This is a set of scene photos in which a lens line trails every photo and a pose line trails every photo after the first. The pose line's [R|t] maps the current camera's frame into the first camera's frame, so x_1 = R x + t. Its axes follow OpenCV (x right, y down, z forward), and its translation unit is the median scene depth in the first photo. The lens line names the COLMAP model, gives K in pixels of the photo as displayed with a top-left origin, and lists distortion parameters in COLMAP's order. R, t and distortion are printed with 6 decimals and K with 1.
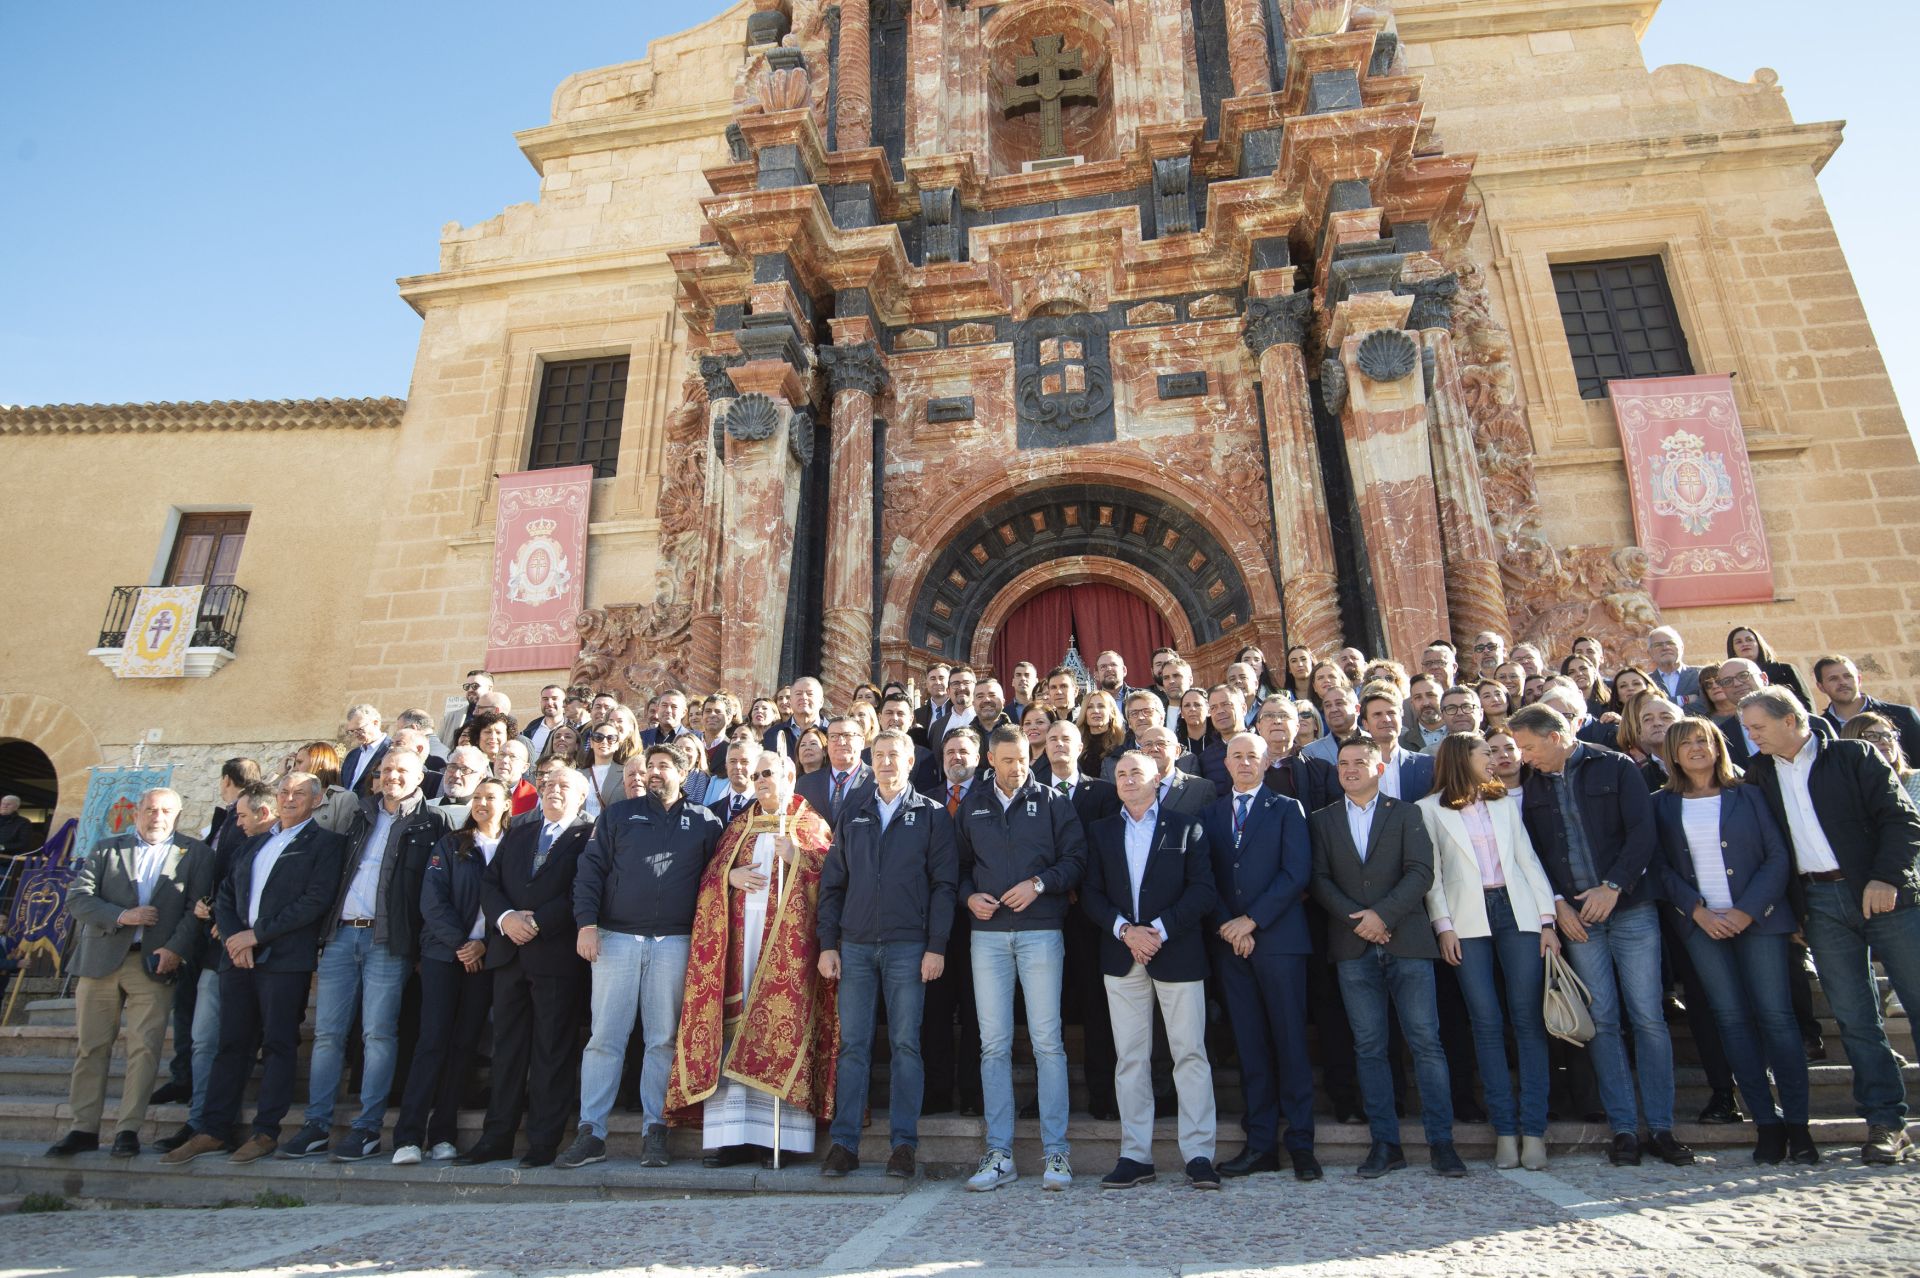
lens RADIAL K [[1022.4, 0, 915.8], [0, 1022.4, 664.0], [0, 0, 1]] dist [0.004144, -0.017681]
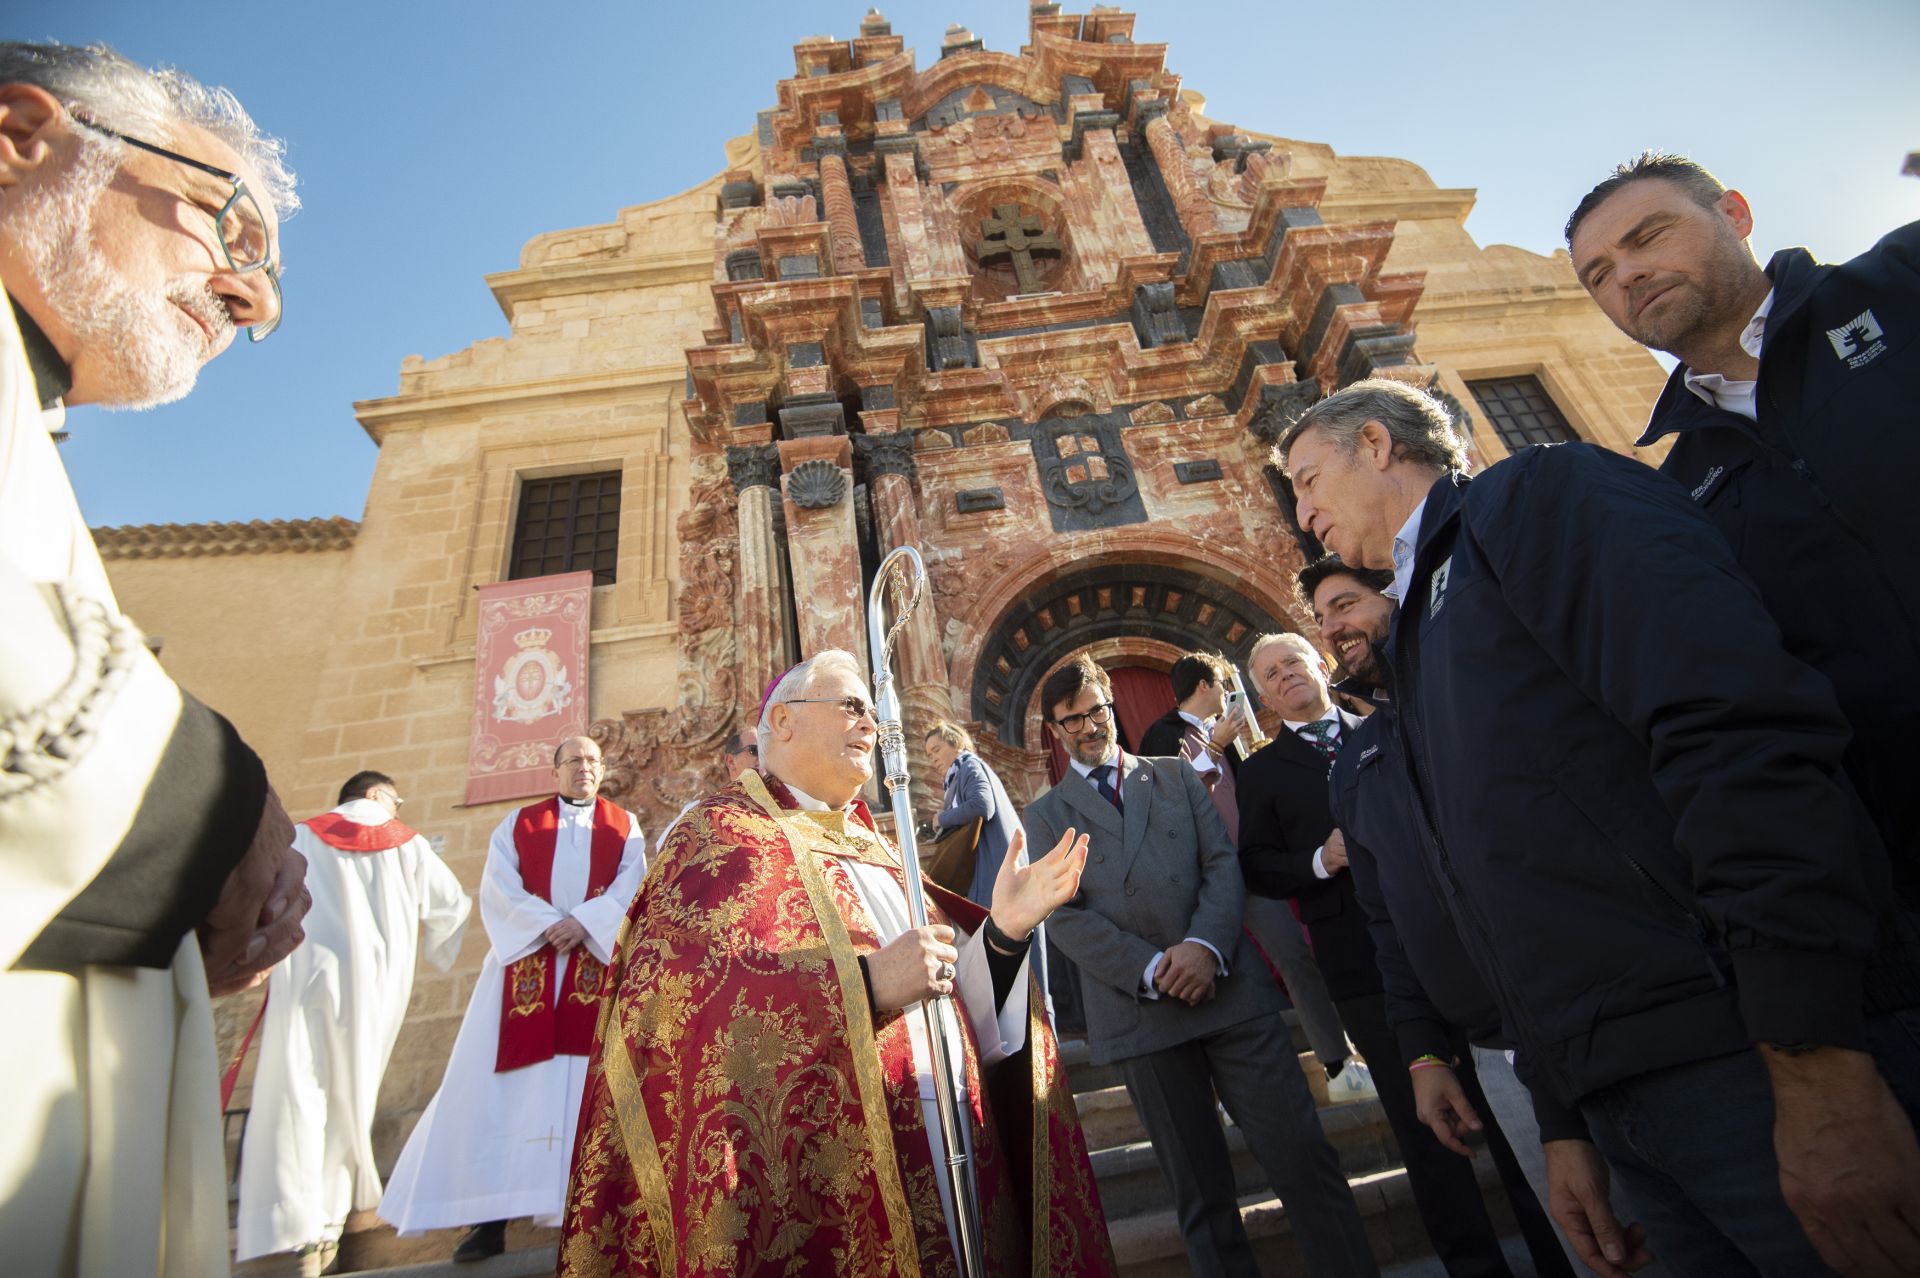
lens RADIAL K [[886.3, 0, 960.0], [0, 886.3, 639.0], [0, 0, 1]] dist [-0.004695, -0.029895]
pose [[0.975825, -0.043273, 0.214225, -0.179909], [0.086914, 0.976196, -0.198716, 0.056749], [-0.200527, 0.212531, 0.956357, 0.200378]]
